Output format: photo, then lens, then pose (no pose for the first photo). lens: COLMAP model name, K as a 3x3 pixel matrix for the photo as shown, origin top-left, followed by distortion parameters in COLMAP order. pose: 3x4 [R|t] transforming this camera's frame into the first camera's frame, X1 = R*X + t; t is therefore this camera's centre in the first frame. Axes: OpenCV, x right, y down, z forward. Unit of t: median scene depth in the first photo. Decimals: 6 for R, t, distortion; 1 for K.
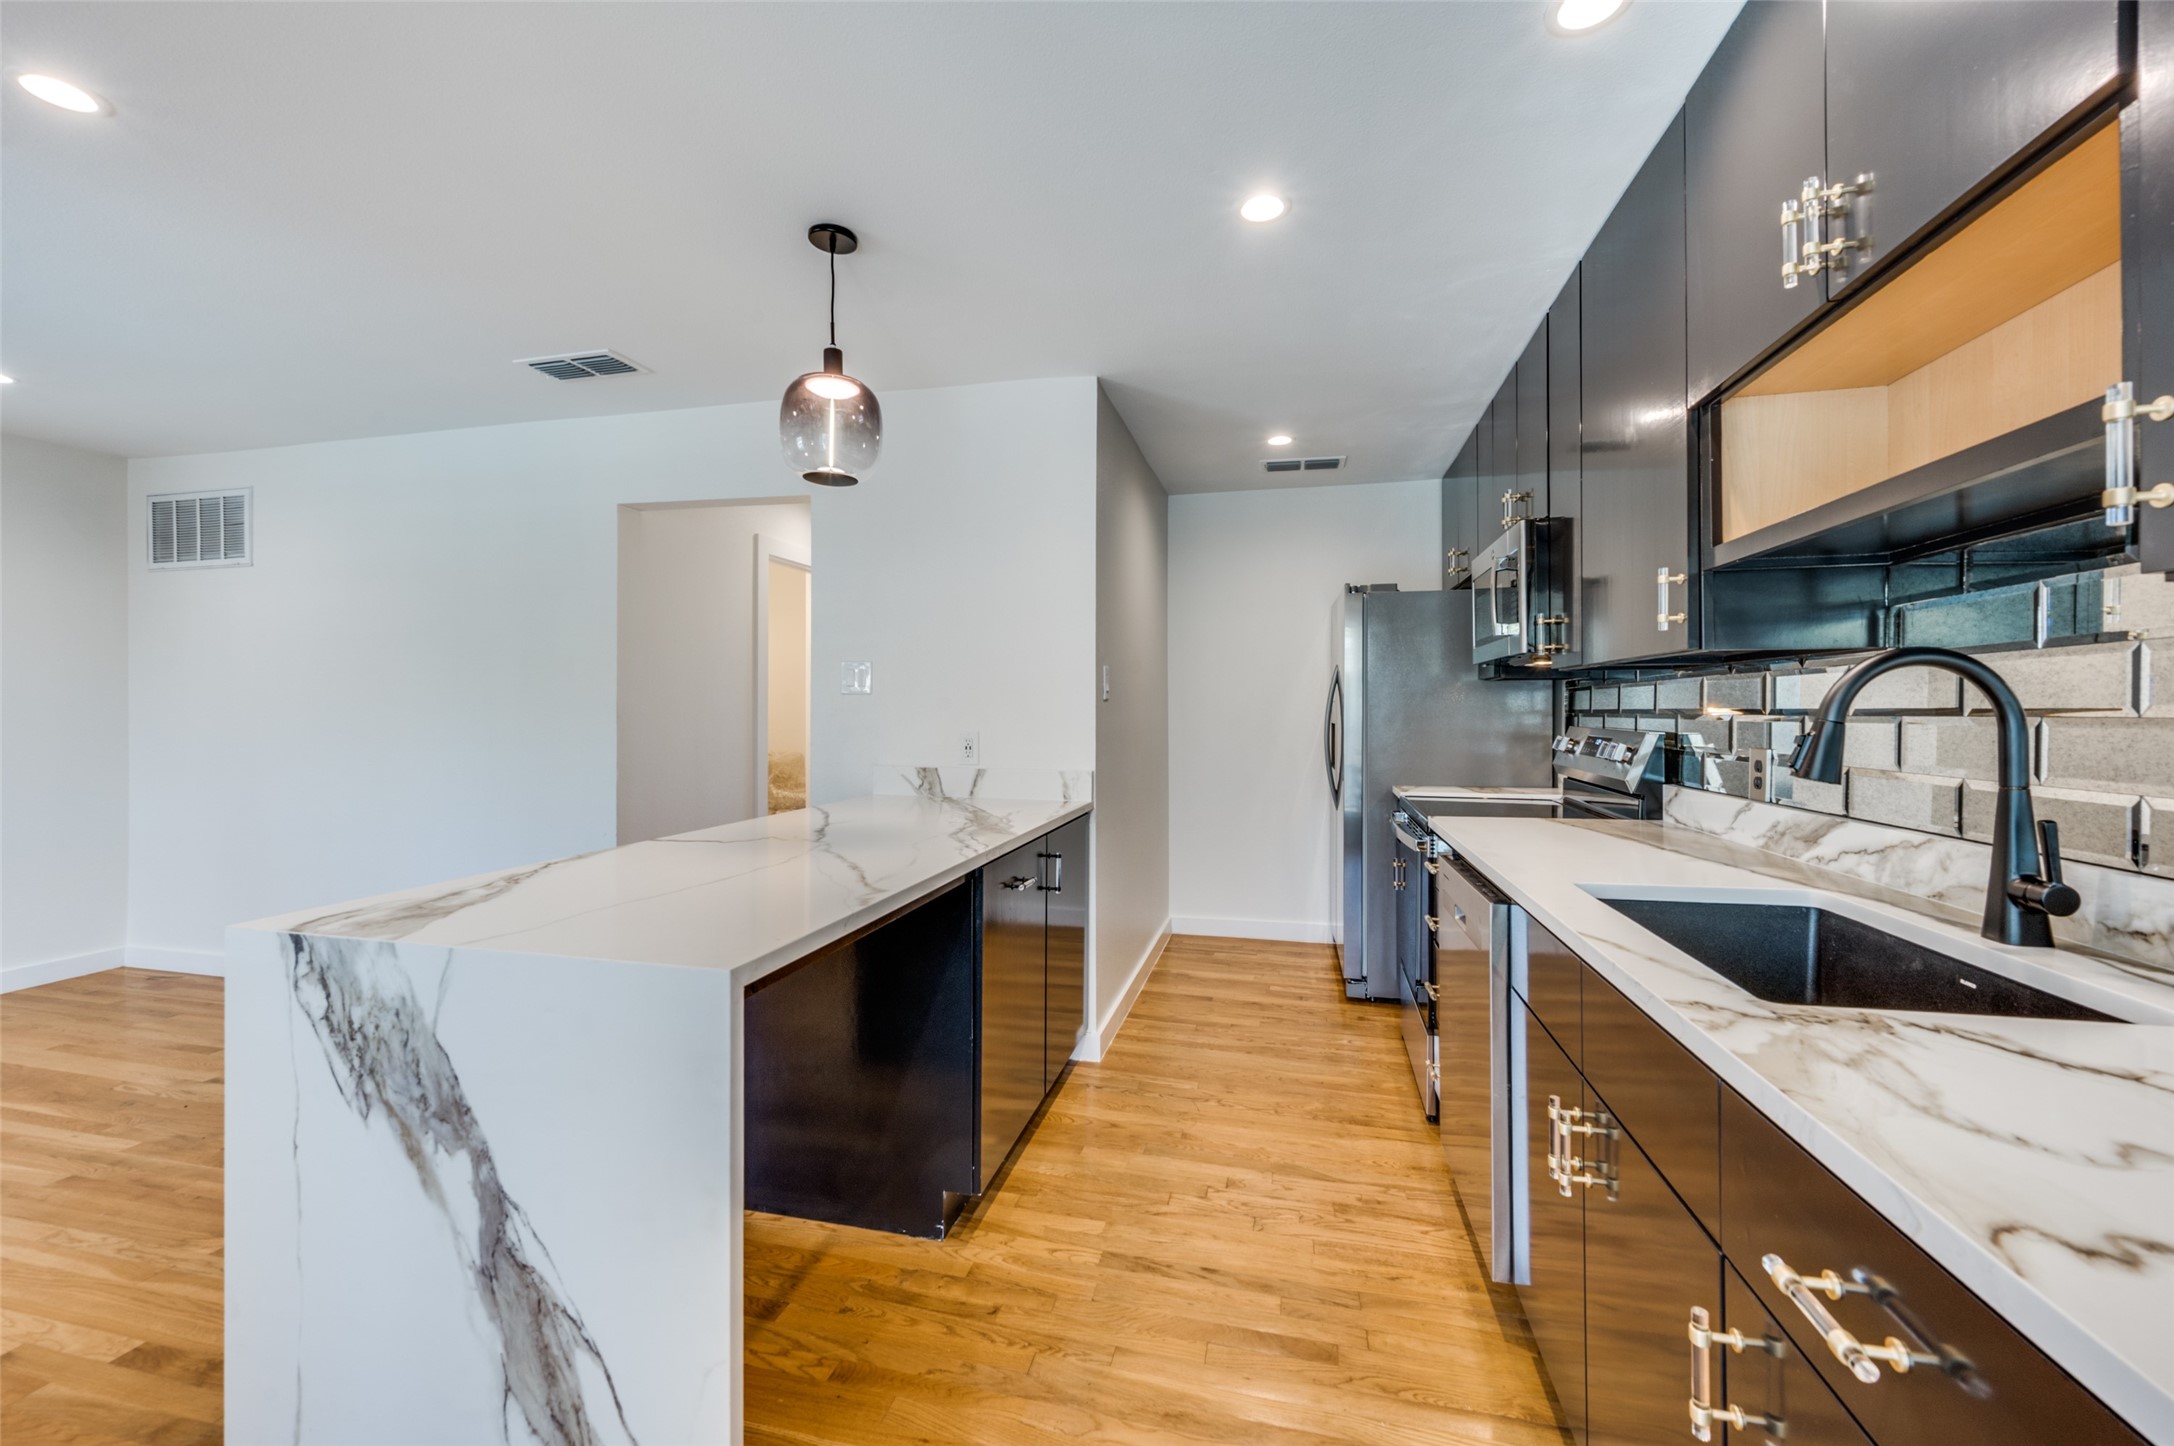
lens RADIAL K [[867.7, 0, 1086.2], [0, 867.7, 709.0], [0, 0, 1]] dist [-0.000453, 0.000174]
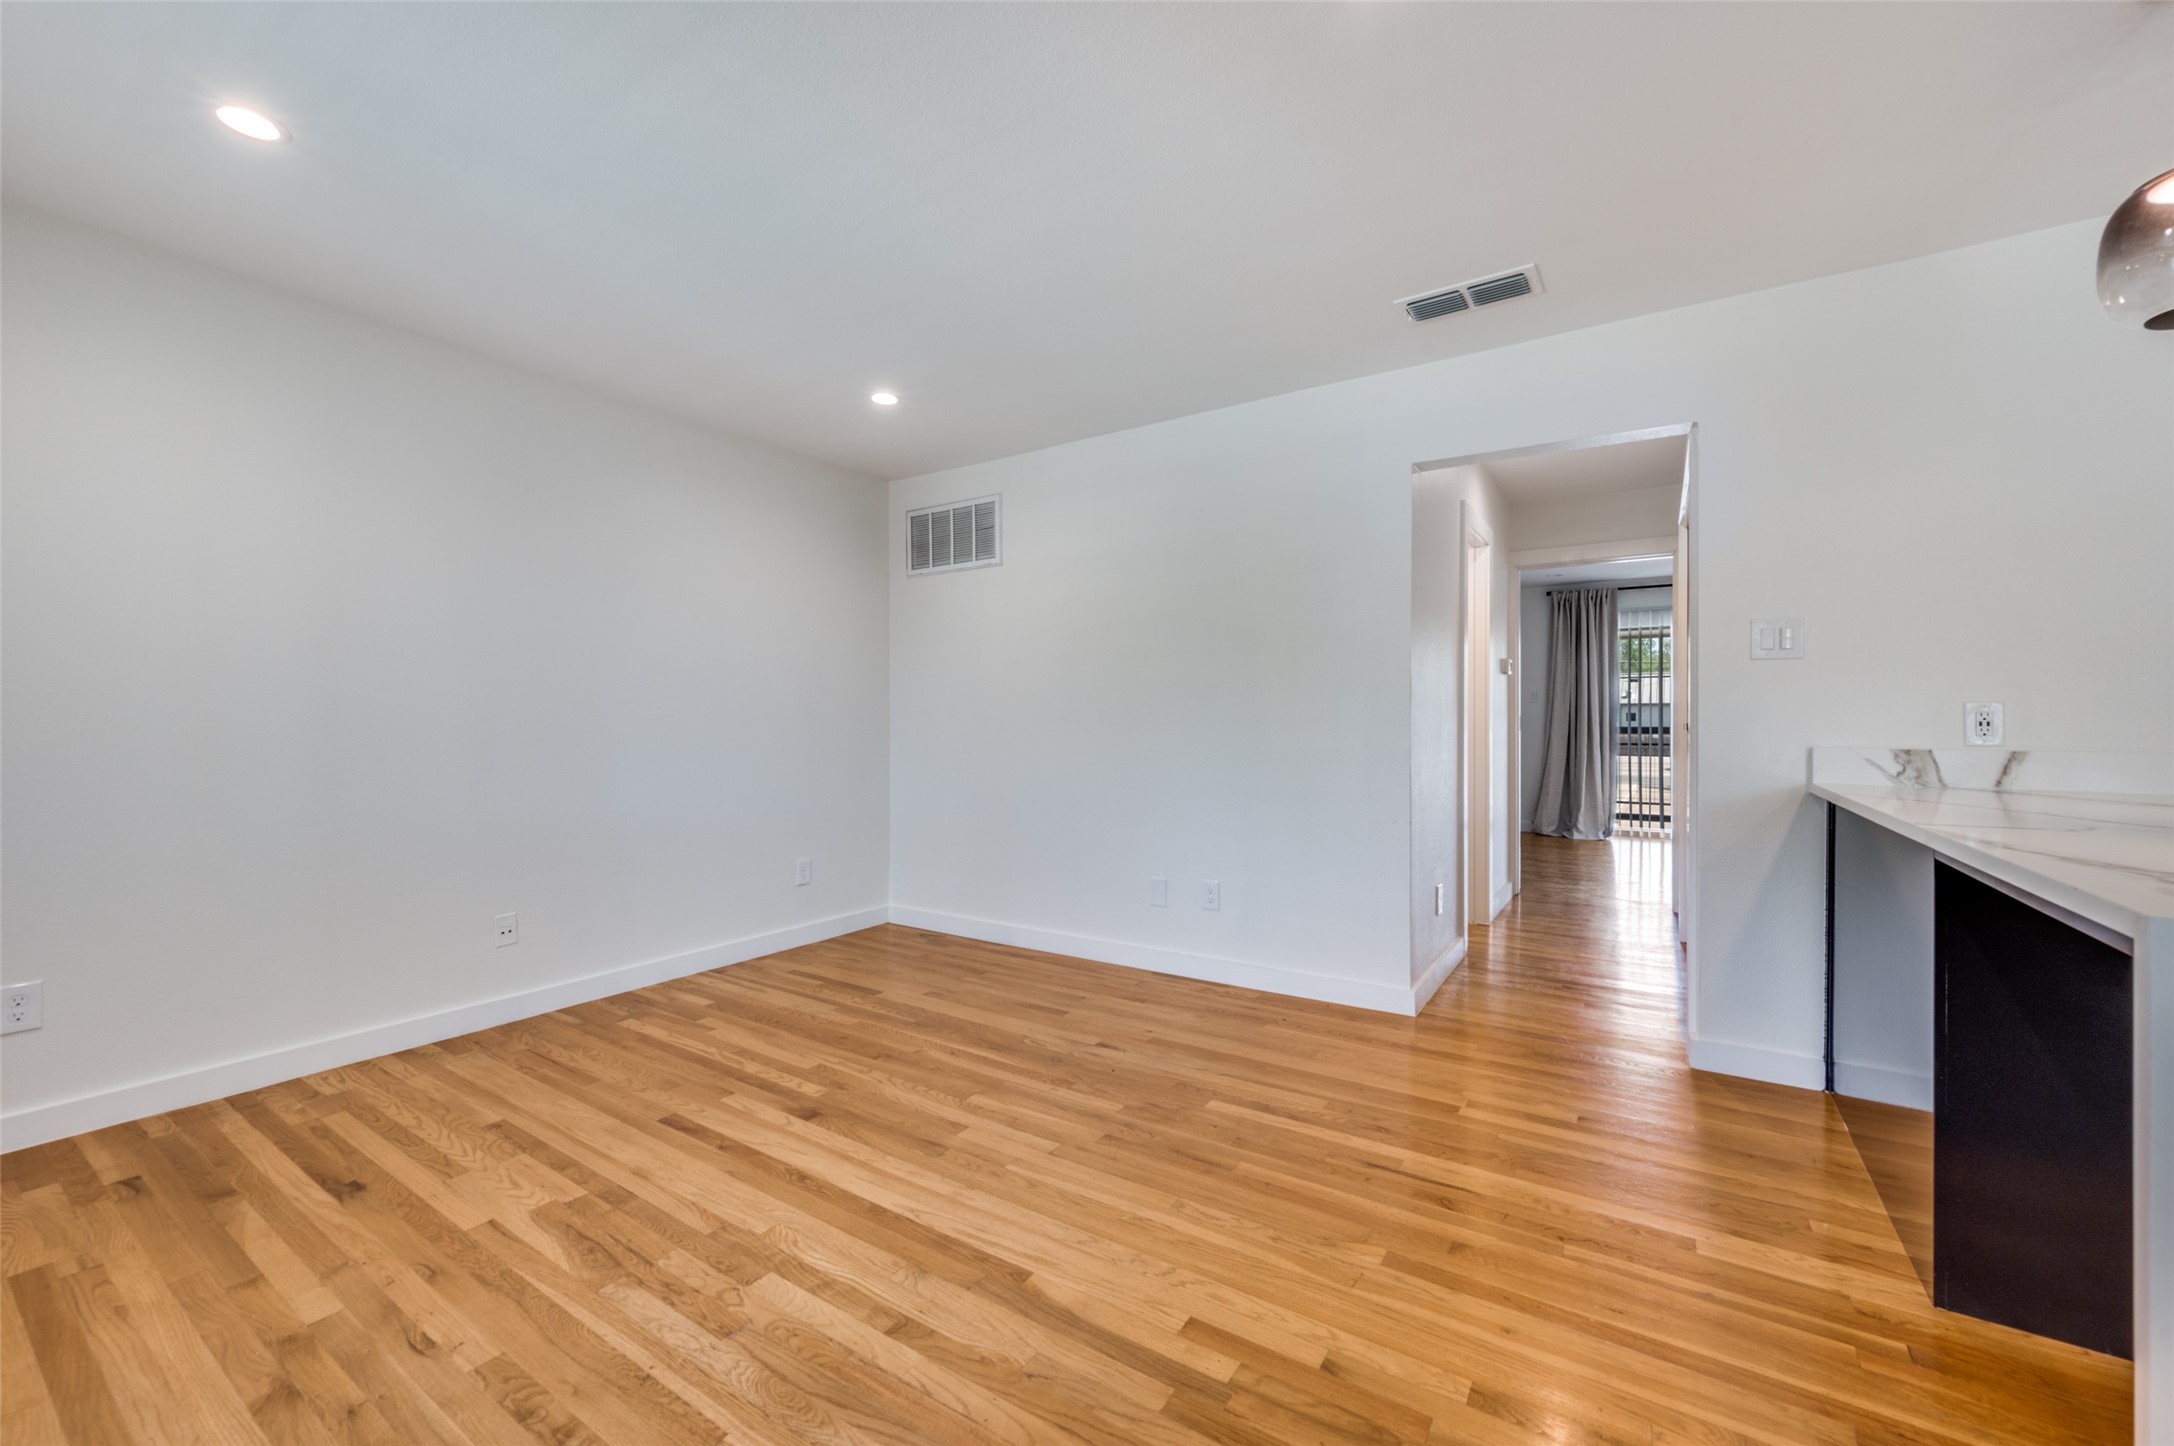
lens RADIAL K [[846.3, 0, 1104.5], [0, 846.3, 722.0], [0, 0, 1]] dist [-0.000710, 0.000258]
pose [[0.942066, -0.002994, -0.335415, -1.599510], [0.004546, 0.999982, 0.003841, 0.096398], [0.335397, -0.005143, 0.942063, 0.127258]]
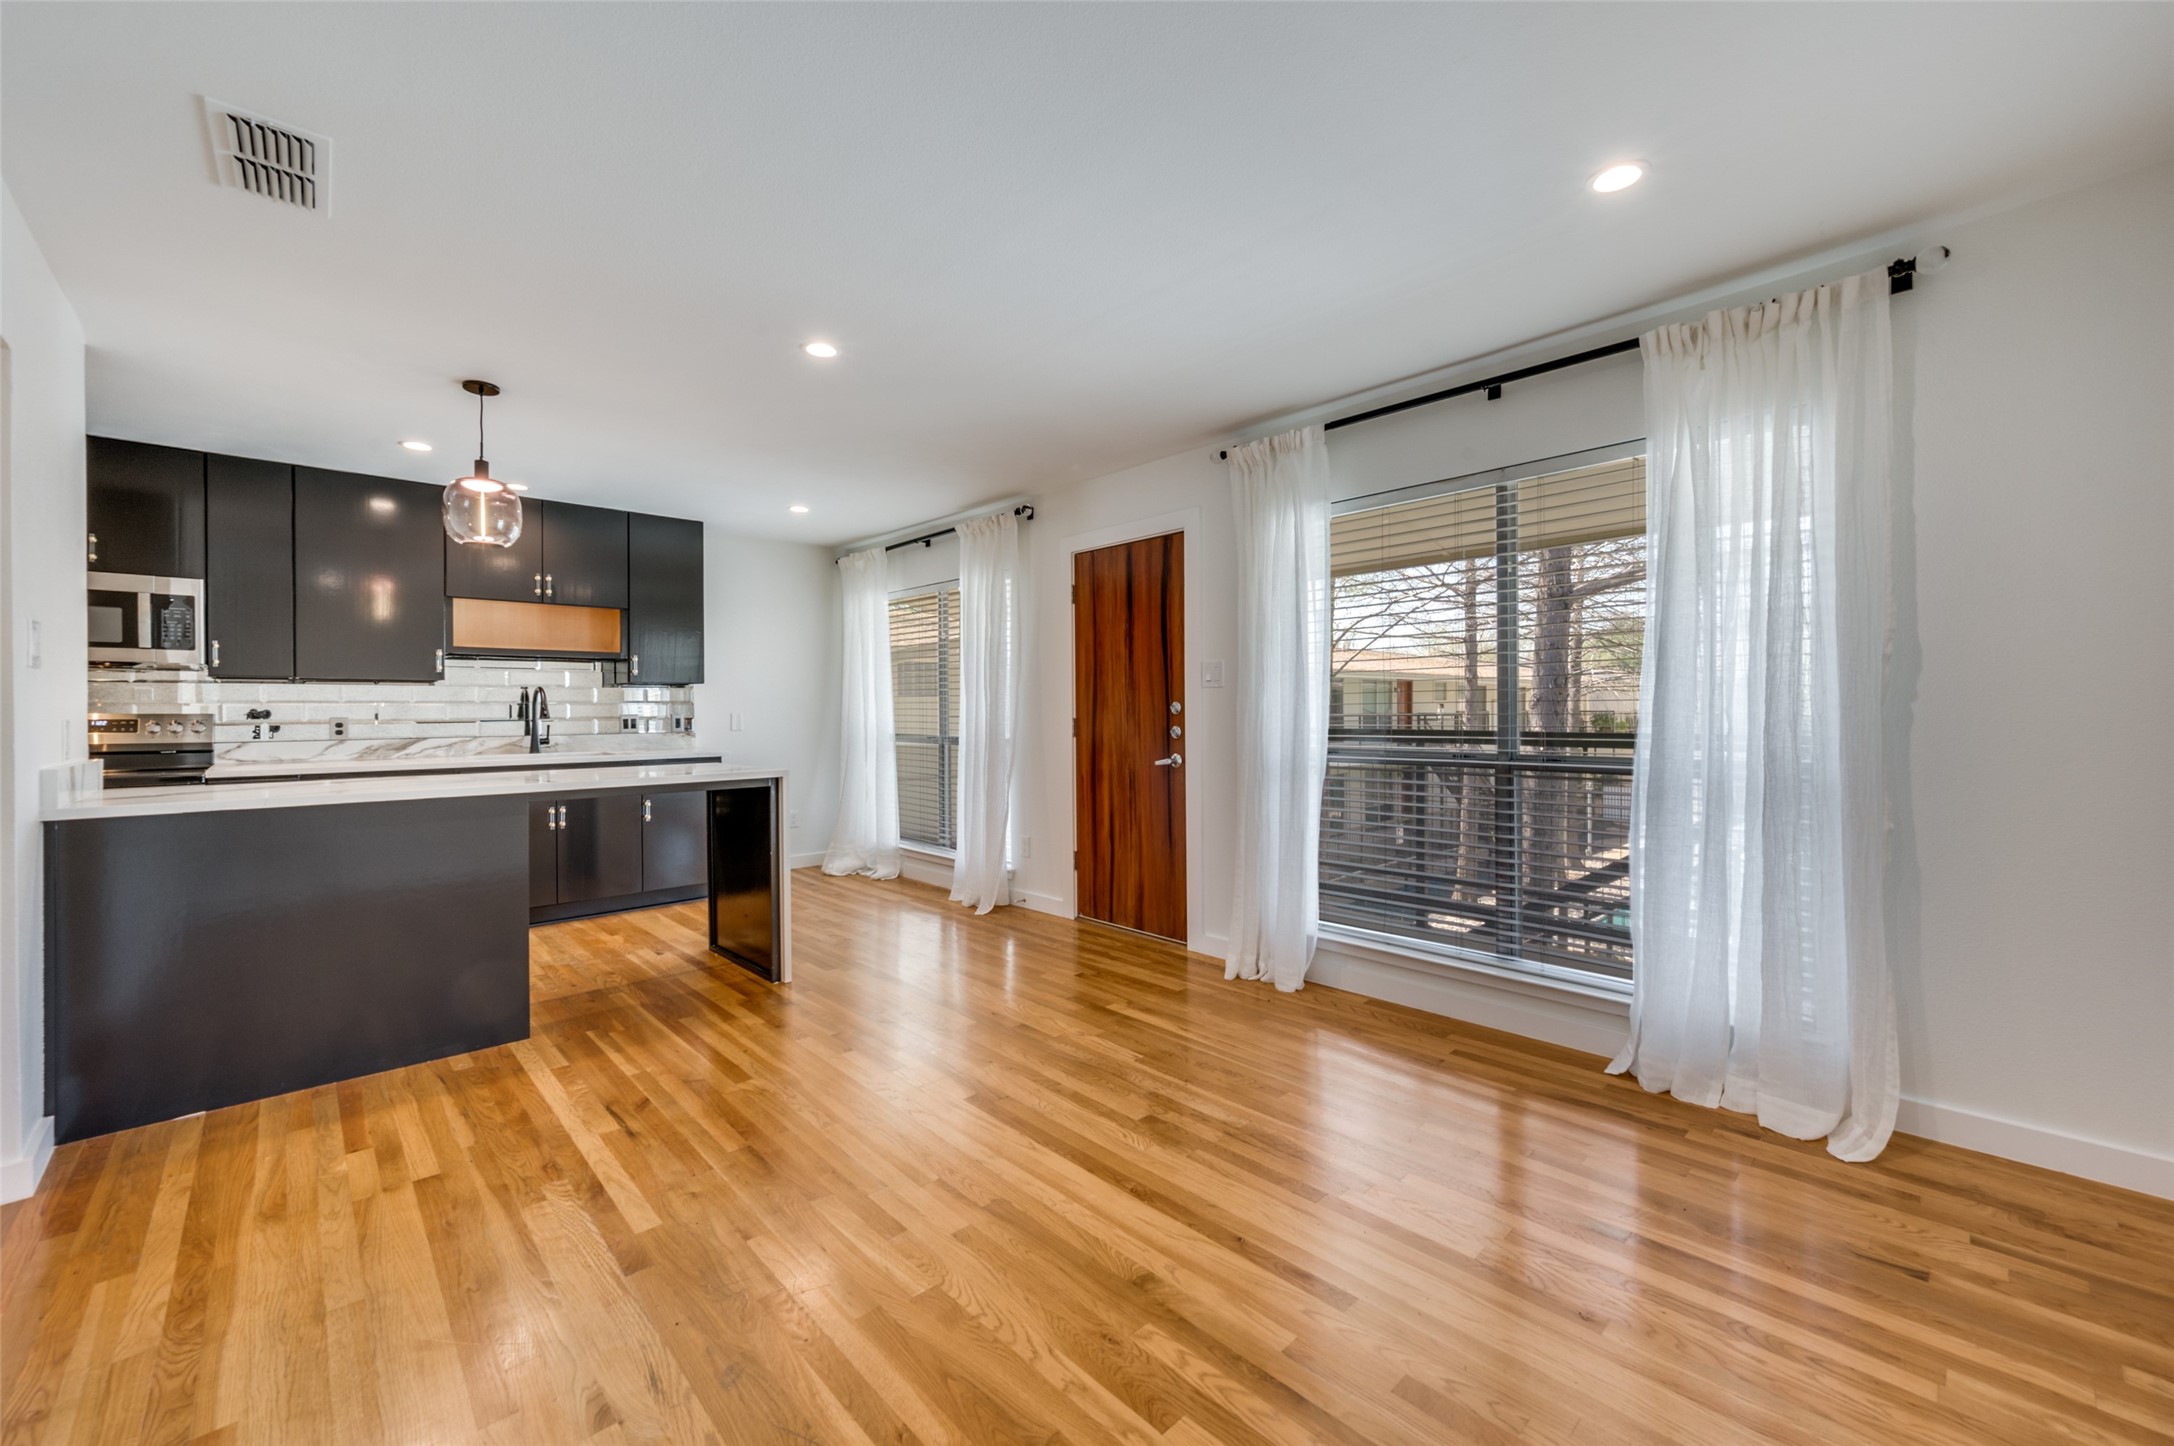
lens RADIAL K [[867.7, 0, 1086.2], [0, 867.7, 709.0], [0, 0, 1]] dist [-0.000453, 0.000174]
pose [[-0.827423, 0.004341, 0.561562, -3.656973], [0.004136, 0.999990, -0.001636, 0.056018], [-0.561563, 0.000969, -0.827433, 3.026997]]
